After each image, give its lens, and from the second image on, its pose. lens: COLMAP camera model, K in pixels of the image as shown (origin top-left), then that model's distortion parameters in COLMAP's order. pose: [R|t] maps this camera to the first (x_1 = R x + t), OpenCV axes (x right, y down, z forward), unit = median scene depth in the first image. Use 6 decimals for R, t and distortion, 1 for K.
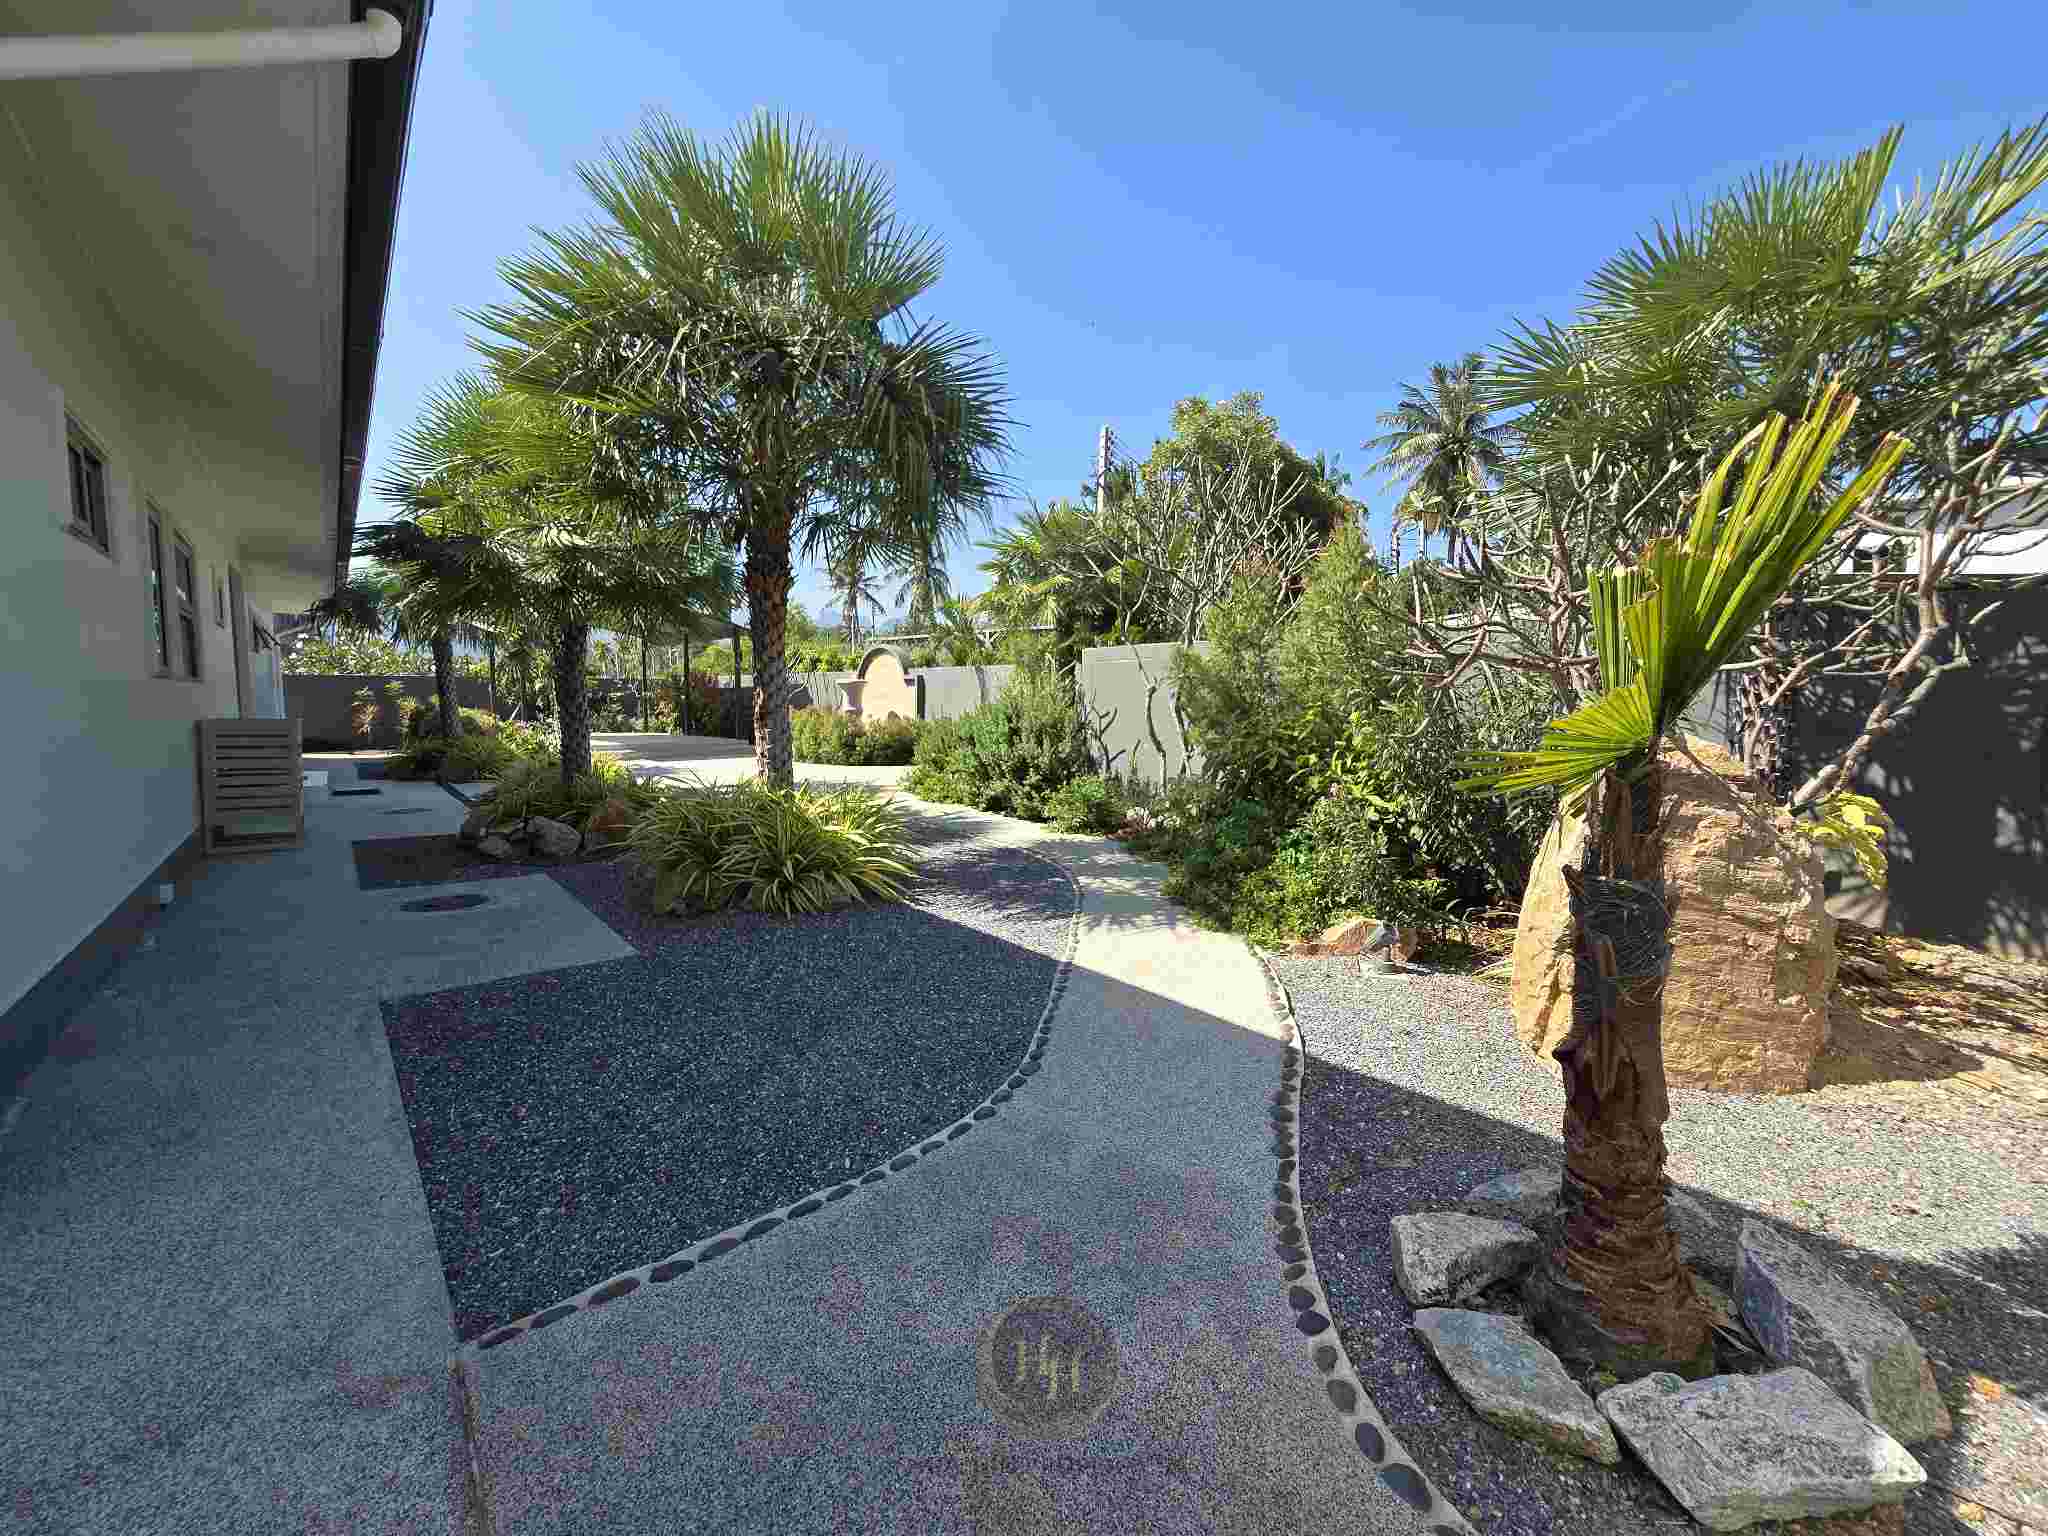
lens RADIAL K [[833.1, 0, 1024.2], [0, 833.1, 771.7], [0, 0, 1]] dist [-0.002304, 0.002689]
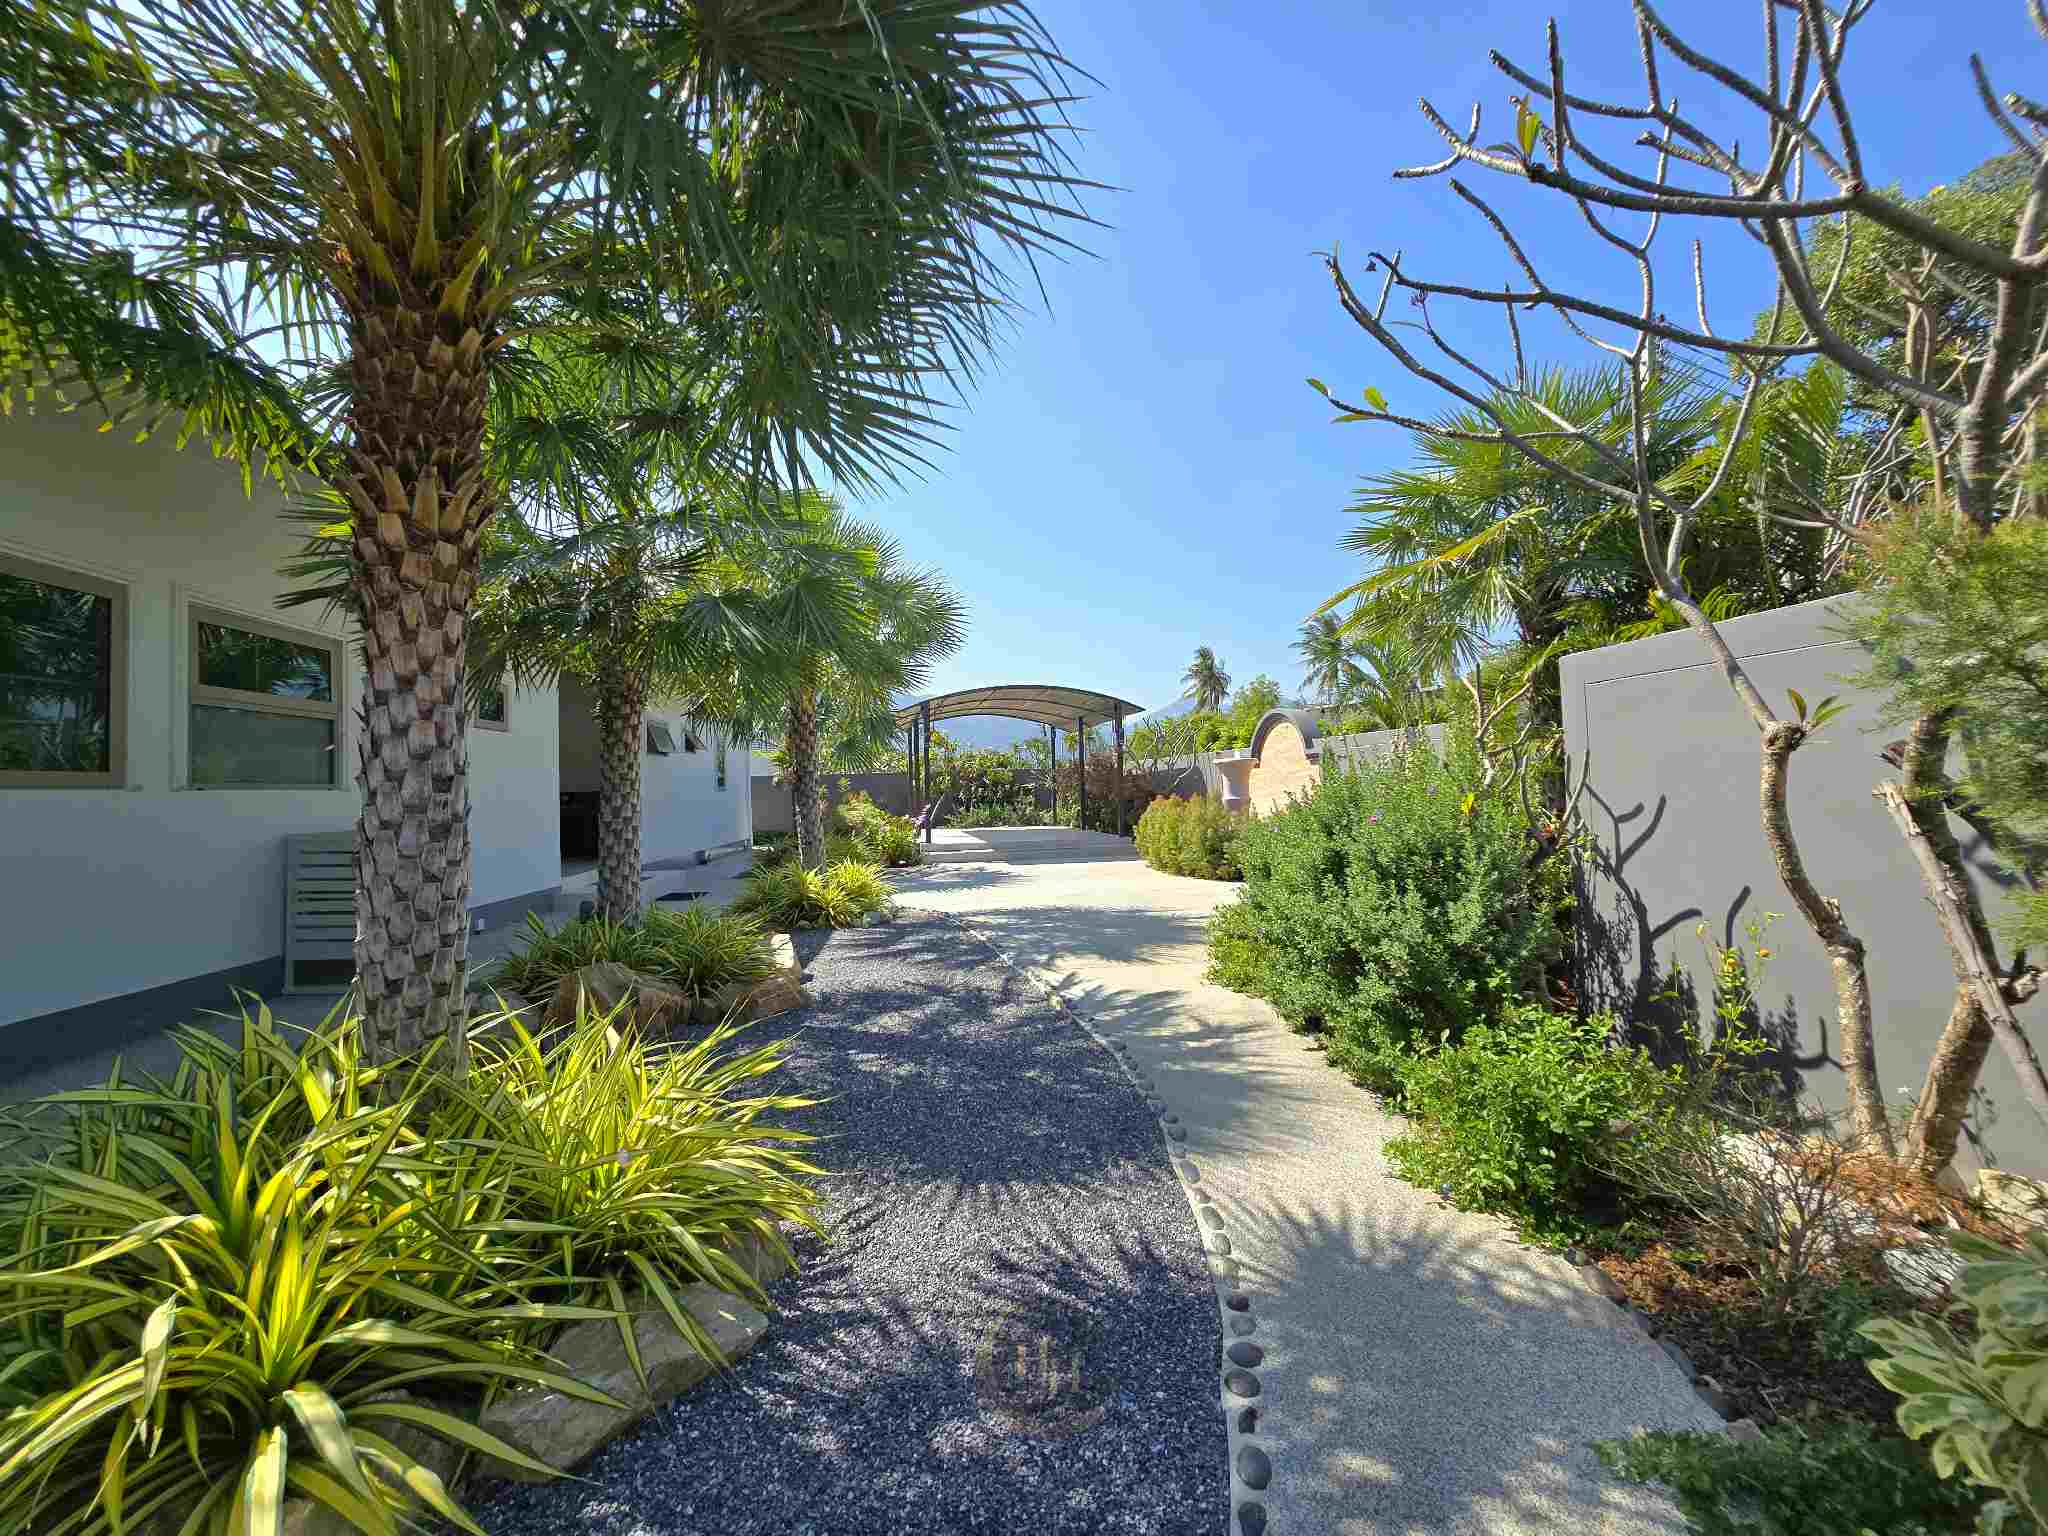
lens RADIAL K [[833.1, 0, 1016.3], [0, 833.1, 755.9], [0, 0, 1]] dist [-0.002304, 0.002689]
pose [[0.827070, -0.044849, -0.560306, 0.081513], [-0.023362, 0.993208, -0.113985, -0.045486], [0.561613, 0.107363, 0.820405, 0.526425]]
